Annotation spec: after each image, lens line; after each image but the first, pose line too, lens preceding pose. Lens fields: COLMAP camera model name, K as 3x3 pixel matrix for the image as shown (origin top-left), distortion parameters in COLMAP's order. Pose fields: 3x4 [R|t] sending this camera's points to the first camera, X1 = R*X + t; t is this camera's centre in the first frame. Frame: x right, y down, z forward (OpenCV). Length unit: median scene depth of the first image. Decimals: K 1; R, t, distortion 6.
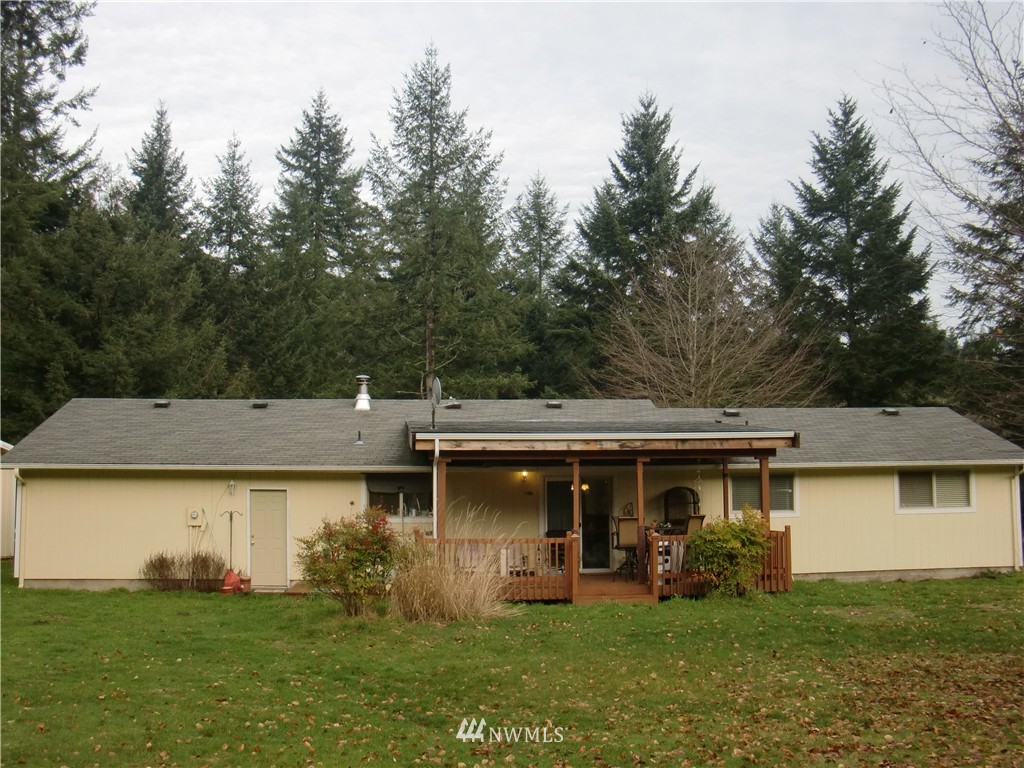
lens RADIAL K [[1167.4, 0, 512.0], [0, 1167.4, 384.0], [0, 0, 1]] dist [-0.360017, 0.639407]
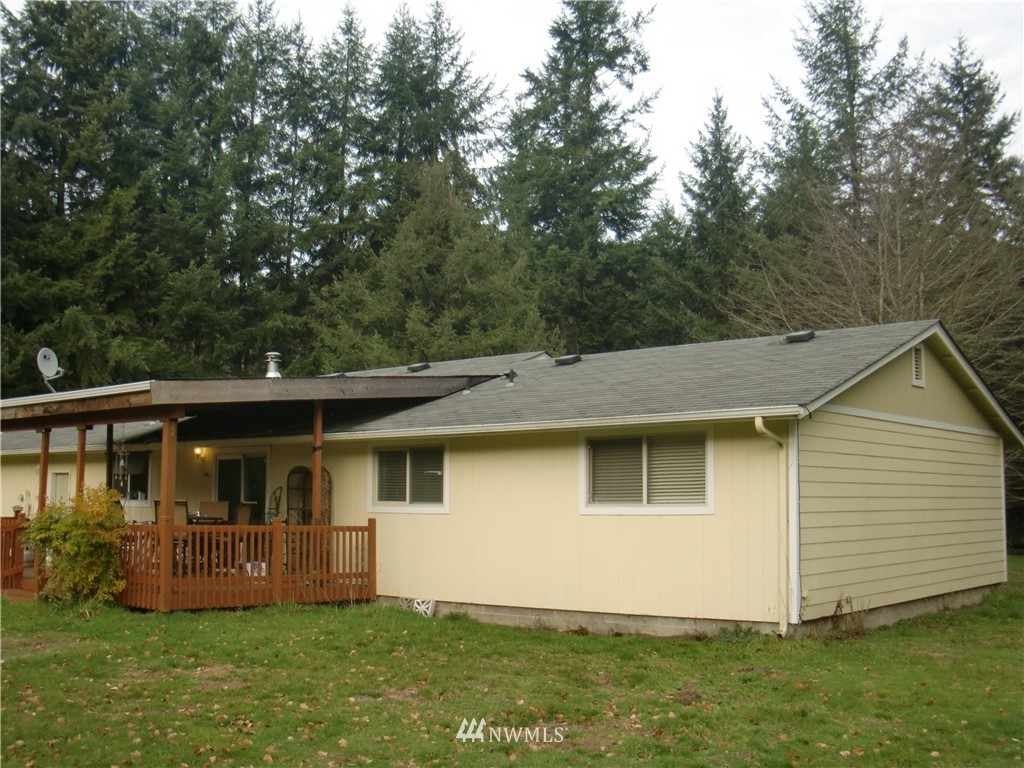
lens RADIAL K [[1167.4, 0, 512.0], [0, 1167.4, 384.0], [0, 0, 1]] dist [-0.360017, 0.639407]
pose [[0.695505, -0.066126, -0.715472, 0.678650], [0.061949, 0.997567, -0.031977, 0.060591], [0.715846, -0.022082, 0.697909, 0.515220]]
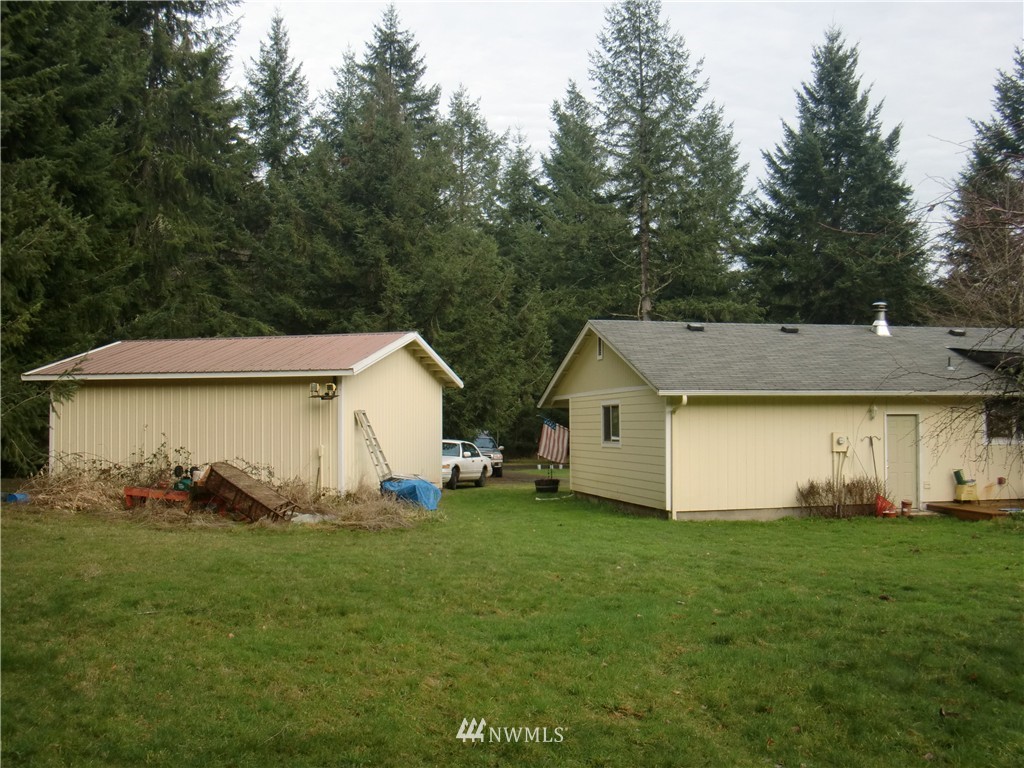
lens RADIAL K [[1167.4, 0, 512.0], [0, 1167.4, 384.0], [0, 0, 1]] dist [-0.360017, 0.639407]
pose [[0.995953, 0.007181, 0.089593, -0.539843], [-0.013149, 0.997719, 0.066210, 0.002750], [-0.088913, -0.067120, 0.993775, 0.030068]]
